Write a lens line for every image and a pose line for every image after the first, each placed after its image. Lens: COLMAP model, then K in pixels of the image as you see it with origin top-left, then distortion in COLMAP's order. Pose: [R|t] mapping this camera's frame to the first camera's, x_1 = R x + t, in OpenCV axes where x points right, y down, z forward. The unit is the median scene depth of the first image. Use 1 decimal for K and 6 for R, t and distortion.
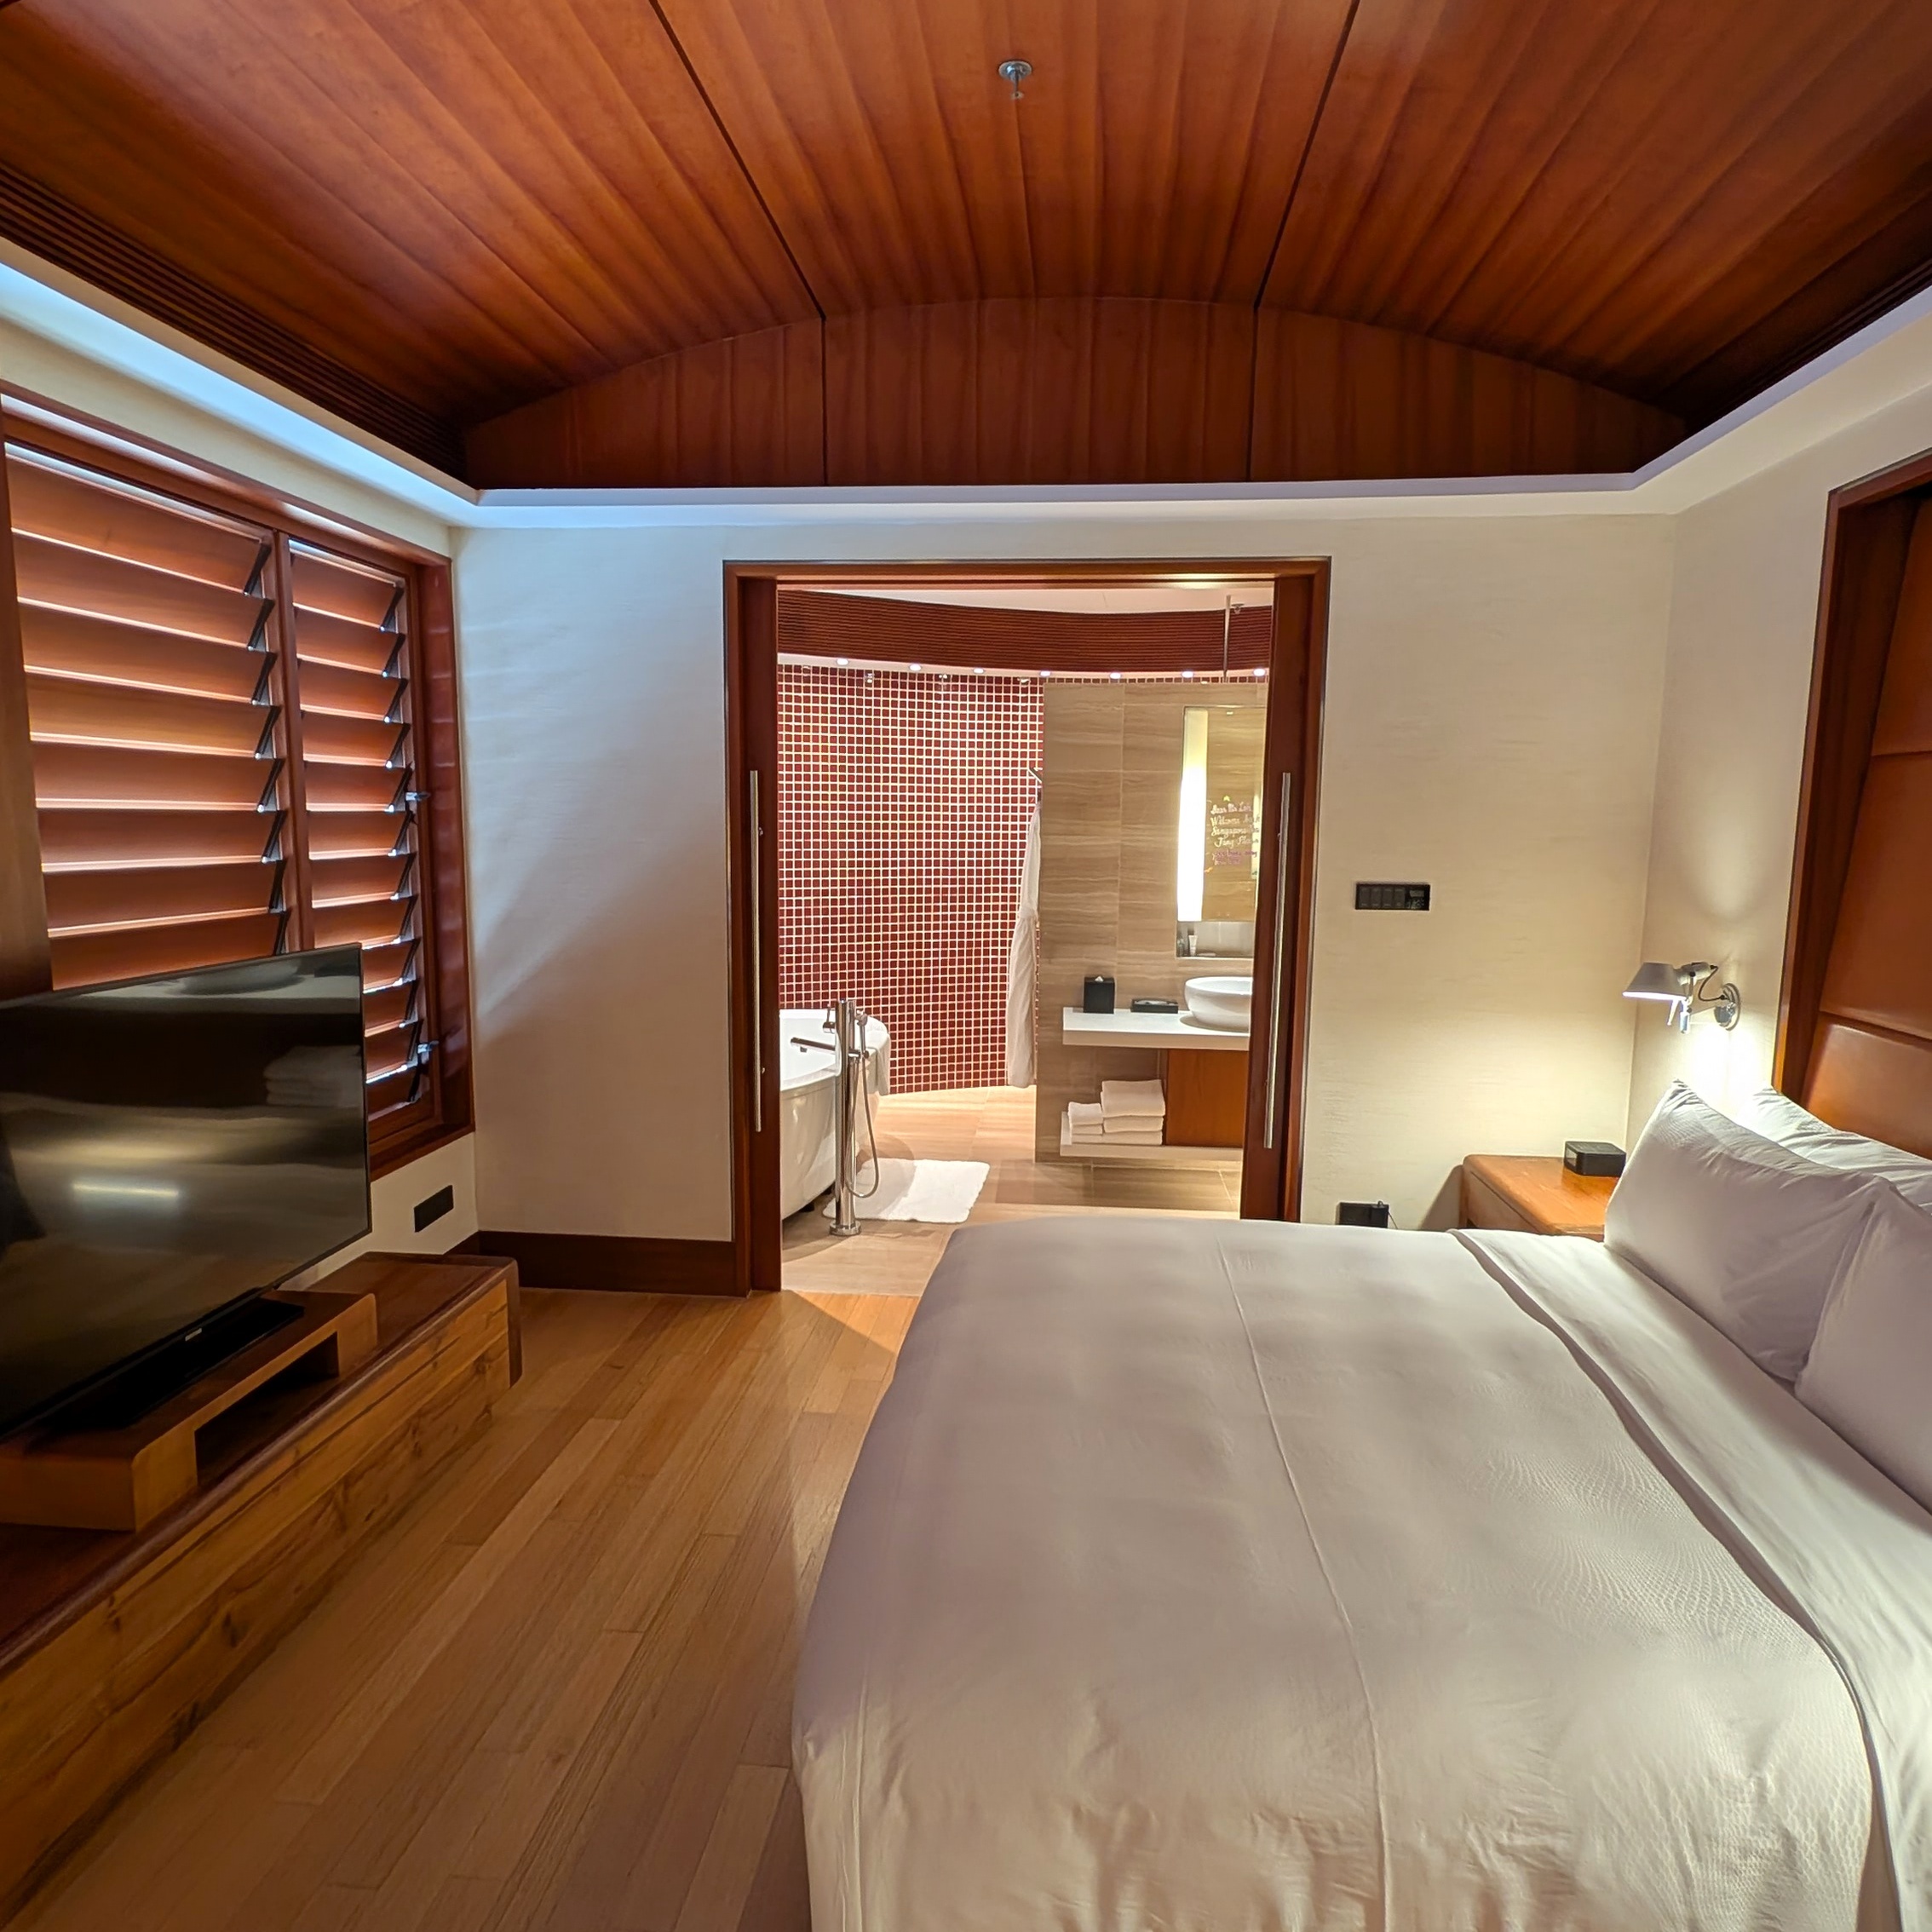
lens RADIAL K [[1246.2, 0, 966.0], [0, 1246.2, 966.0], [0, 0, 1]] dist [-0.001422, -0.000491]
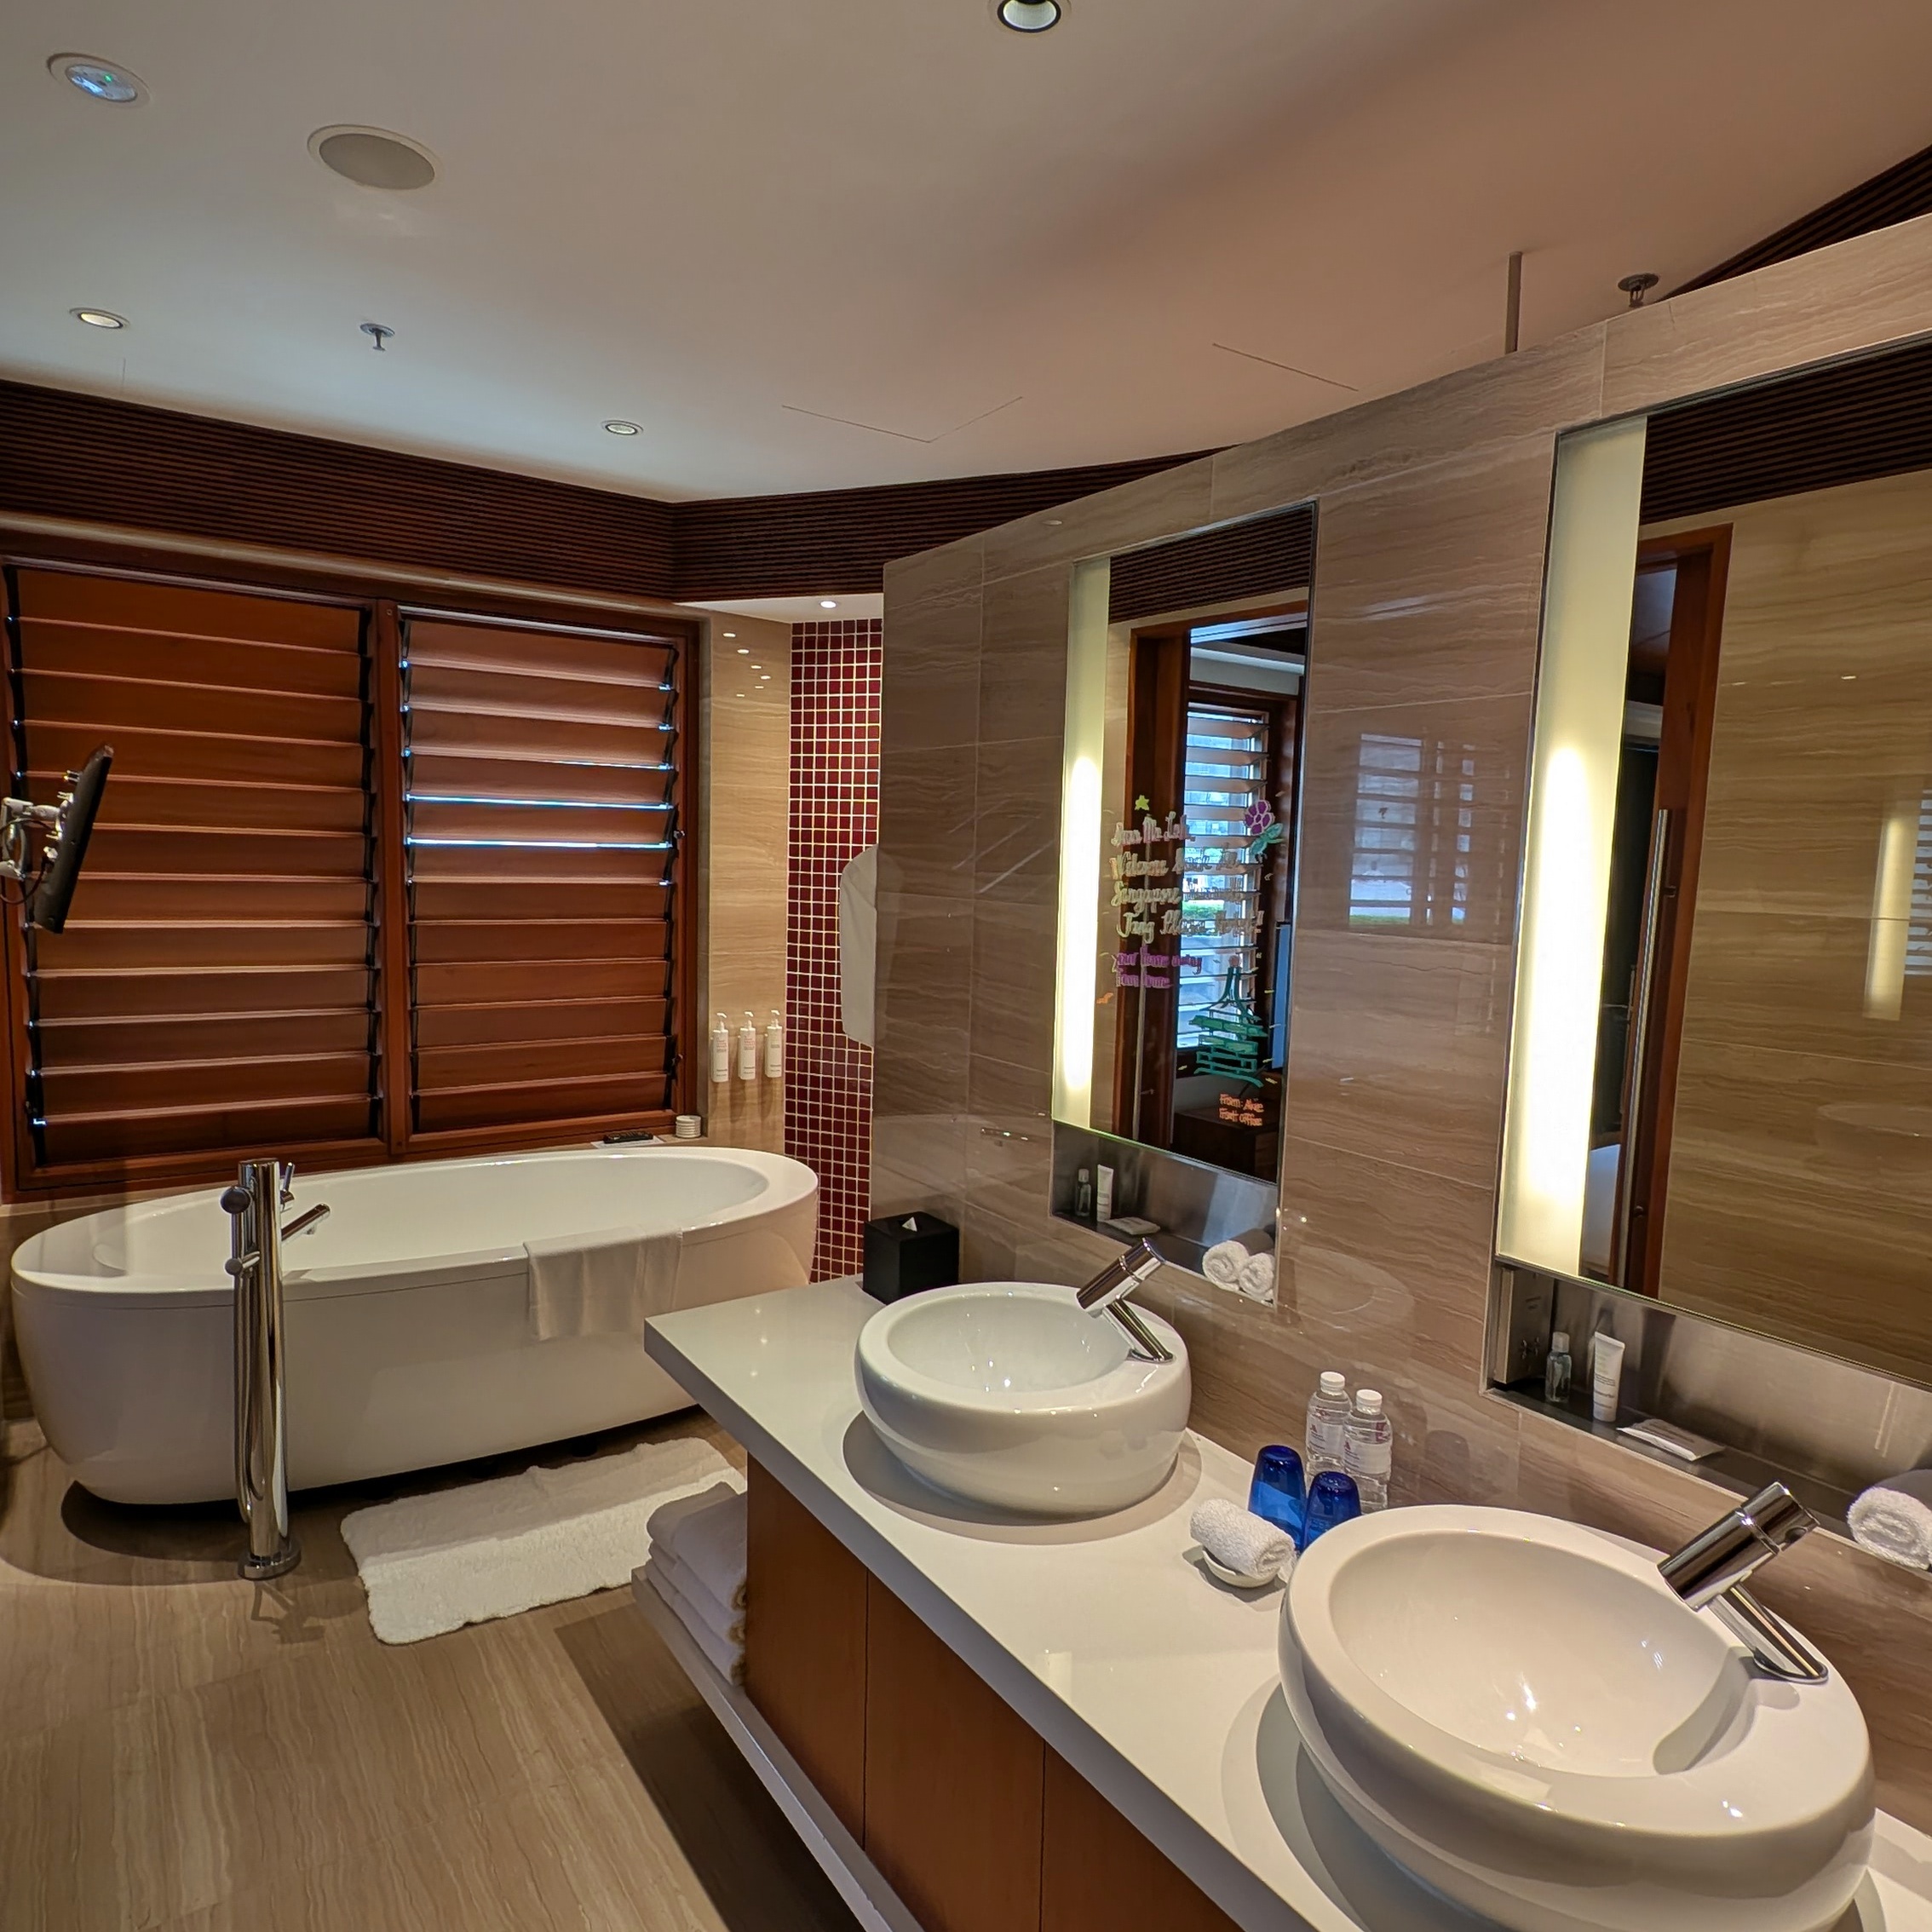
lens RADIAL K [[1246.2, 0, 966.0], [0, 1246.2, 966.0], [0, 0, 1]] dist [-0.001422, -0.000491]
pose [[0.648527, 0.075544, -0.757434, 0.469559], [-0.118612, 0.992937, -0.002525, -0.085118], [0.751894, 0.091478, 0.652907, 0.767272]]
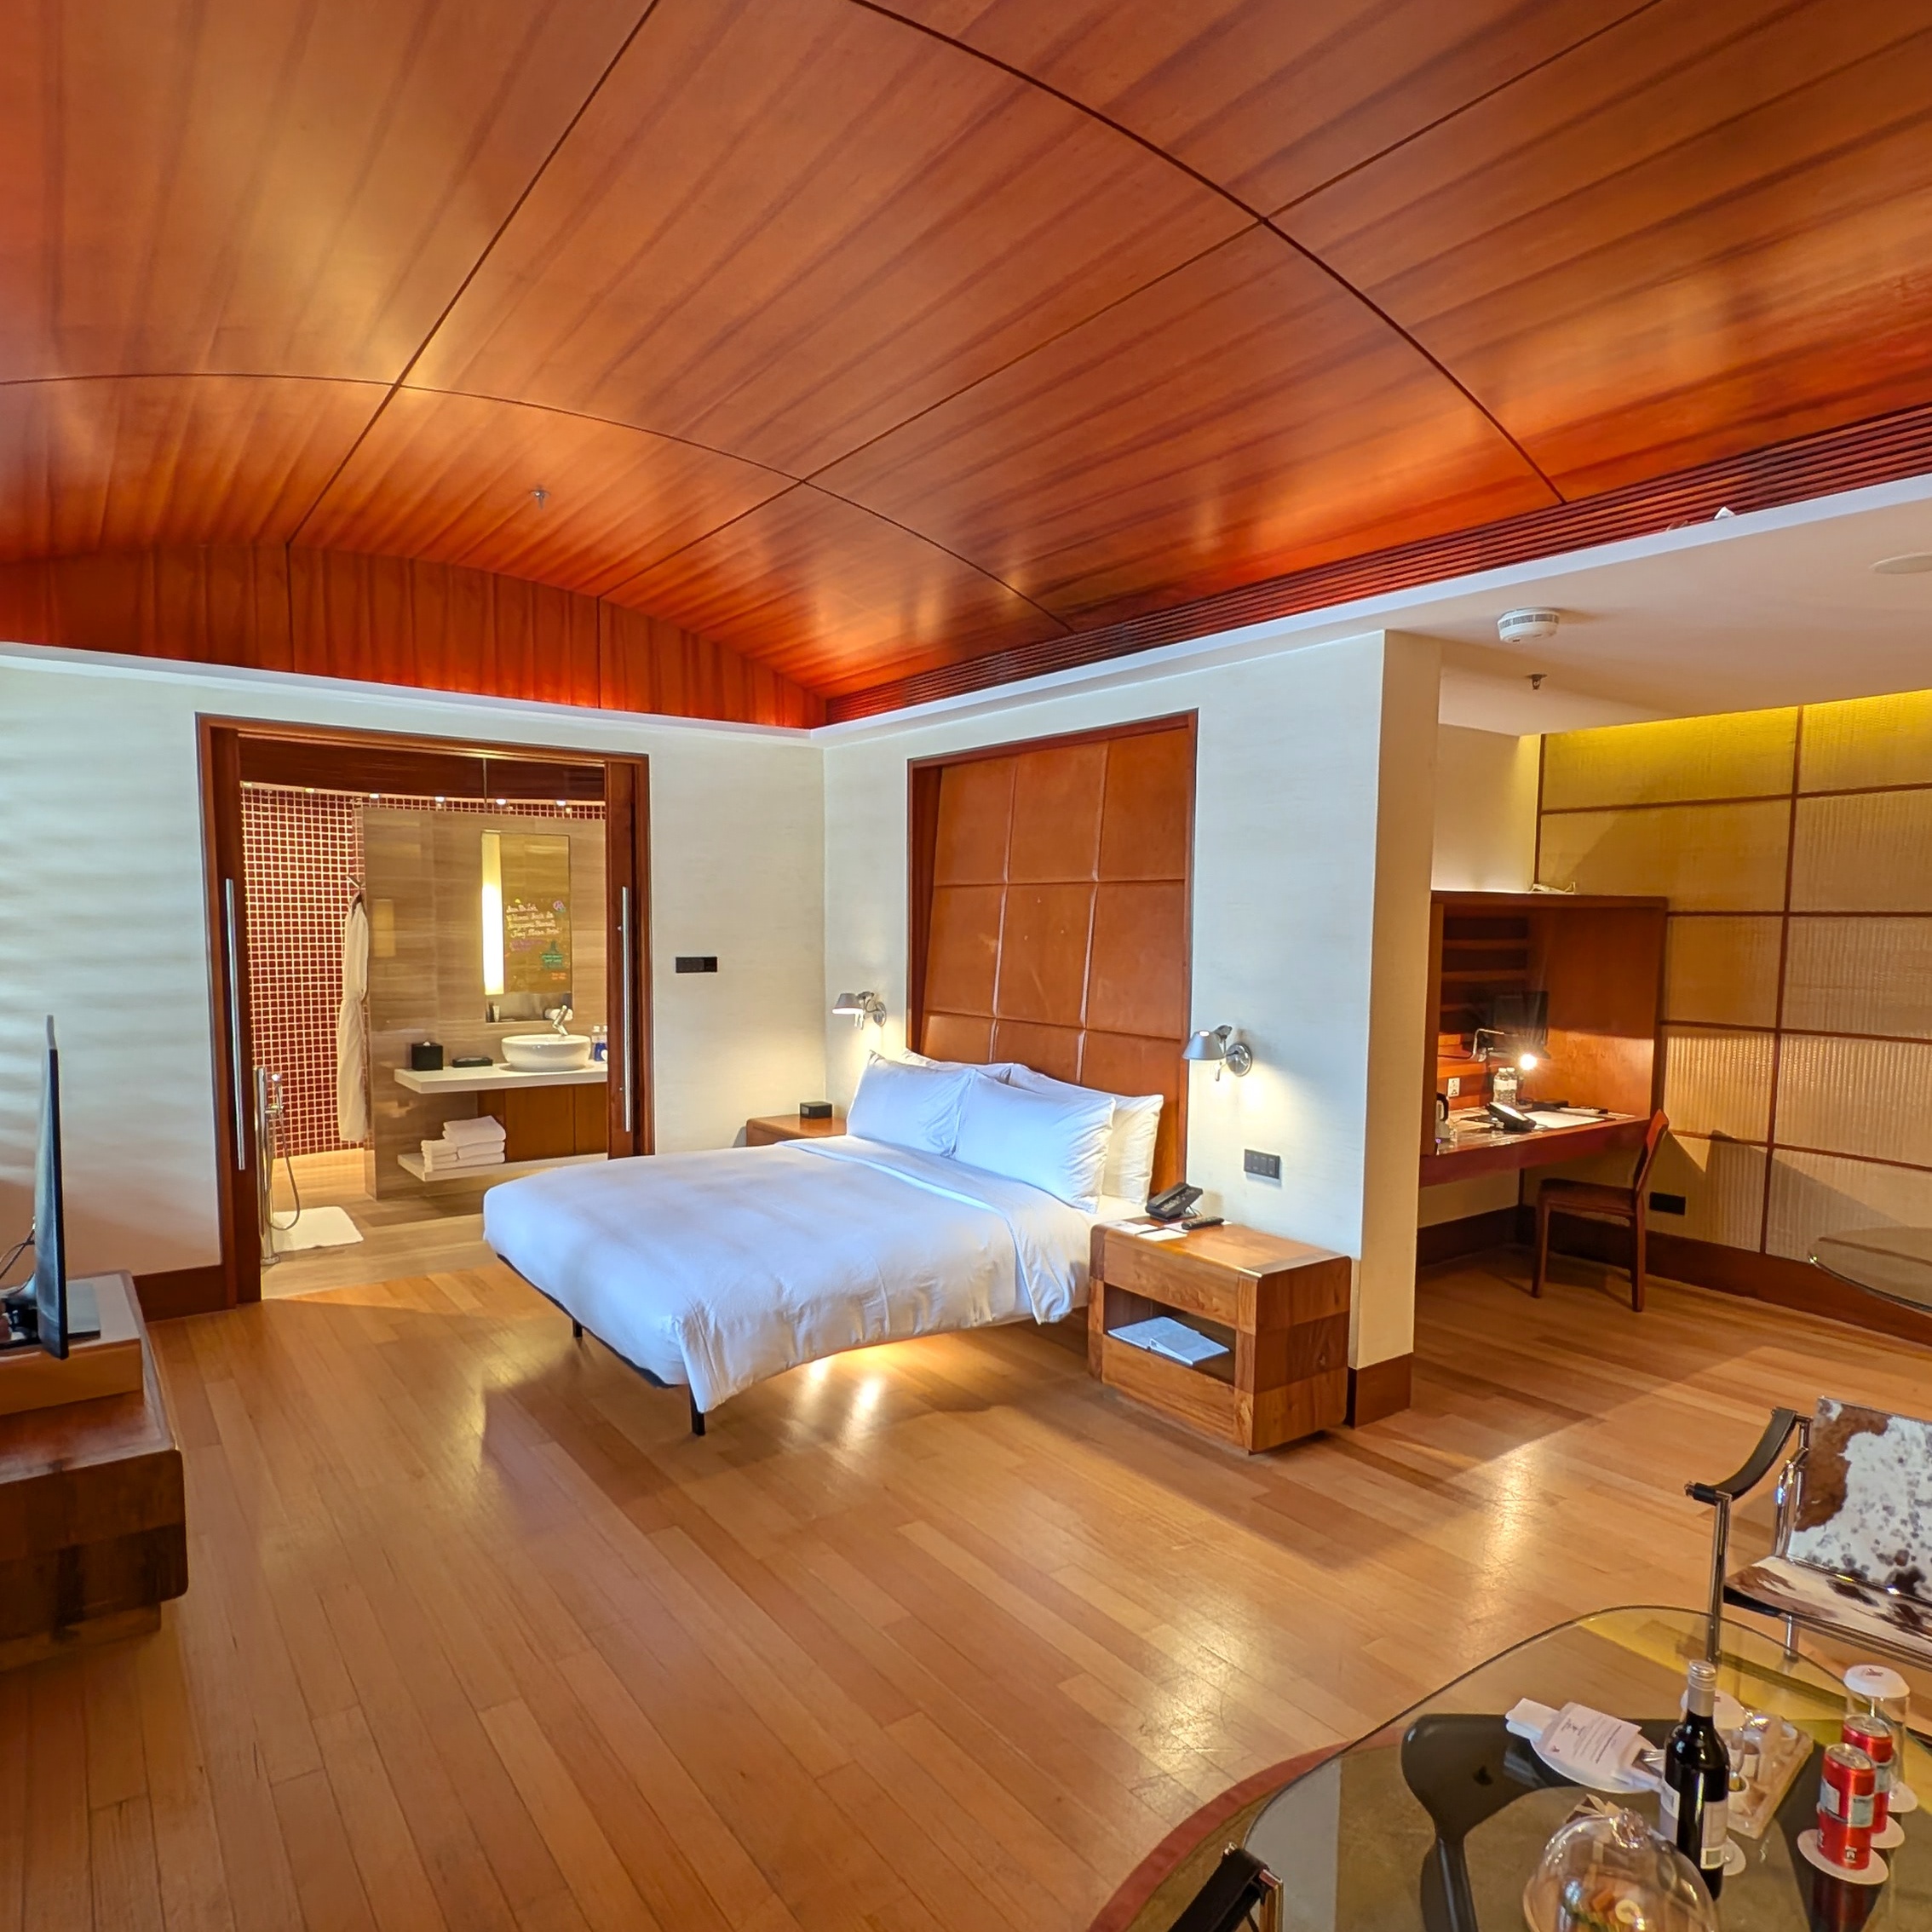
lens RADIAL K [[1246.2, 0, 966.0], [0, 1246.2, 966.0], [0, 0, 1]] dist [-0.001422, -0.000491]
pose [[0.735770, -0.029406, 0.676593, -0.356307], [0.080023, 0.995833, -0.043741, 0.032337], [-0.672487, 0.086326, 0.735057, -0.307396]]
